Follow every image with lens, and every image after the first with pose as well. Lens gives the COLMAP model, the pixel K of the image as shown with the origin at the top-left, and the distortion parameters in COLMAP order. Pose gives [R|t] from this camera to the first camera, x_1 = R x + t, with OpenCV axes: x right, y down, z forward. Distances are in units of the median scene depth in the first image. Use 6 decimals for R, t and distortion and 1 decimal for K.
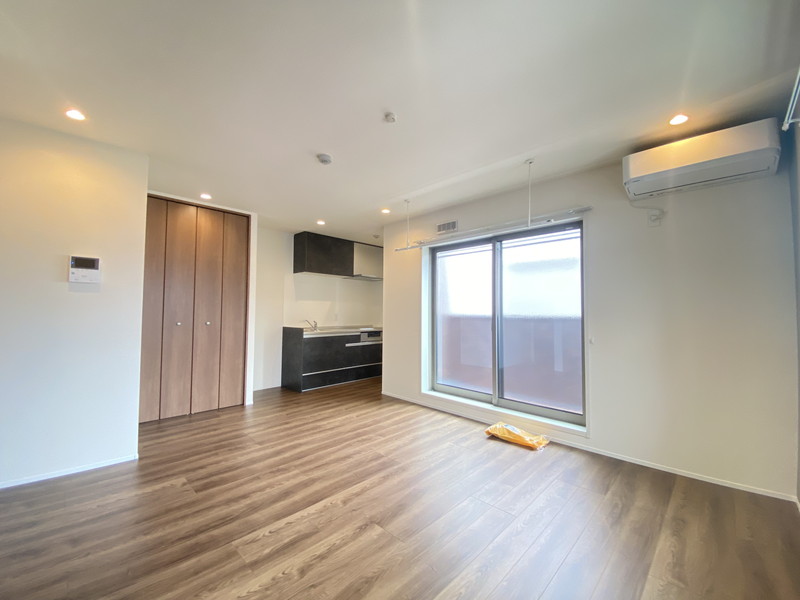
lens RADIAL K [[326.4, 0, 400.0], [0, 326.4, 300.0], [0, 0, 1]] dist [0.000929, -0.010998]
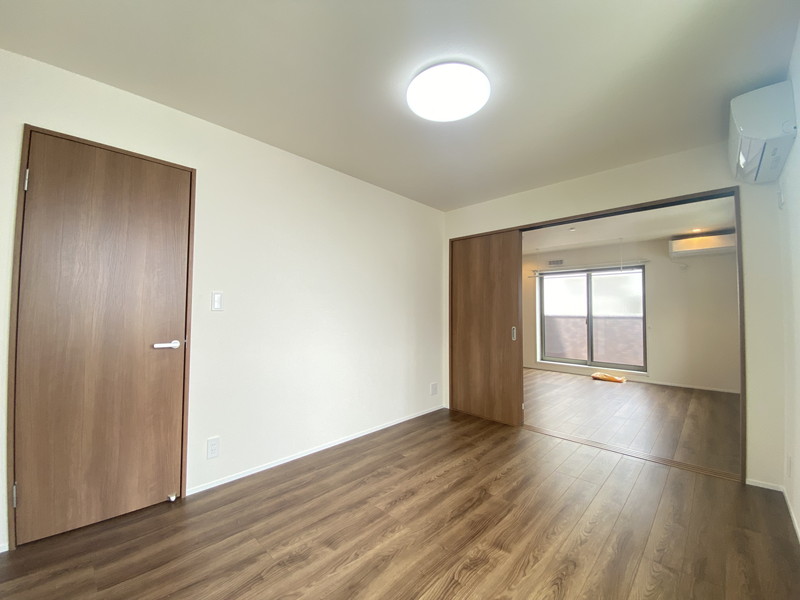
lens RADIAL K [[318.1, 0, 400.0], [0, 318.1, 300.0], [0, 0, 1]] dist [-0.030646, -0.000269]
pose [[0.999944, -0.005034, -0.009268, -0.598100], [0.005081, 0.999975, 0.005010, -0.037931], [0.009243, -0.005057, 0.999944, -0.593443]]
